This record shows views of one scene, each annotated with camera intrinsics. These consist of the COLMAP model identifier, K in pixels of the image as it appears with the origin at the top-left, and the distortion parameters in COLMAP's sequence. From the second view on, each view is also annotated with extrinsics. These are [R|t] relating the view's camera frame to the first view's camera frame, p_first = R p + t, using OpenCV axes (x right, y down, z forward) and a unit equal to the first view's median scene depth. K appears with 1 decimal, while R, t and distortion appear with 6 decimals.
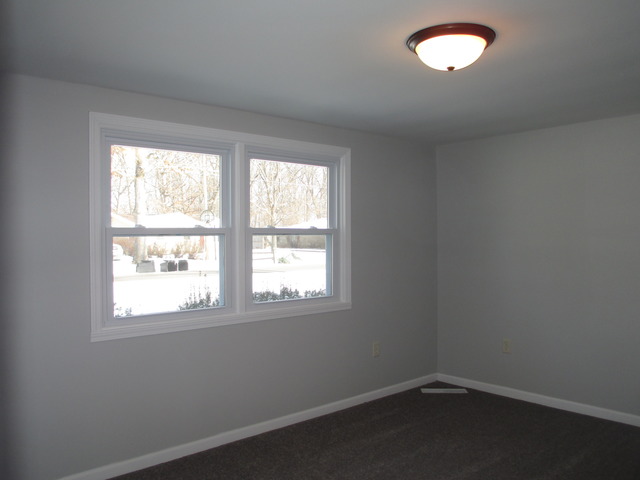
lens RADIAL K [[542.6, 0, 320.0], [0, 542.6, 240.0], [0, 0, 1]] dist [-0.012427, 0.001617]
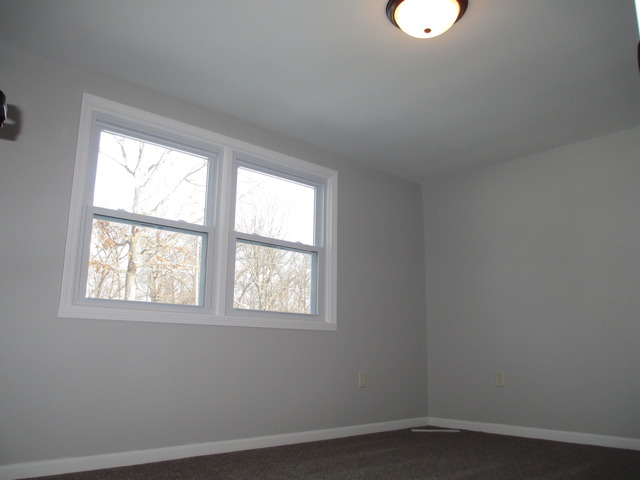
lens RADIAL K [[542.6, 0, 320.0], [0, 542.6, 240.0], [0, 0, 1]] dist [-0.012427, 0.001617]
pose [[0.999718, 0.020873, 0.011295, 0.016288], [-0.018036, 0.977522, -0.210062, 0.194585], [-0.015425, 0.209800, 0.977623, 0.033435]]
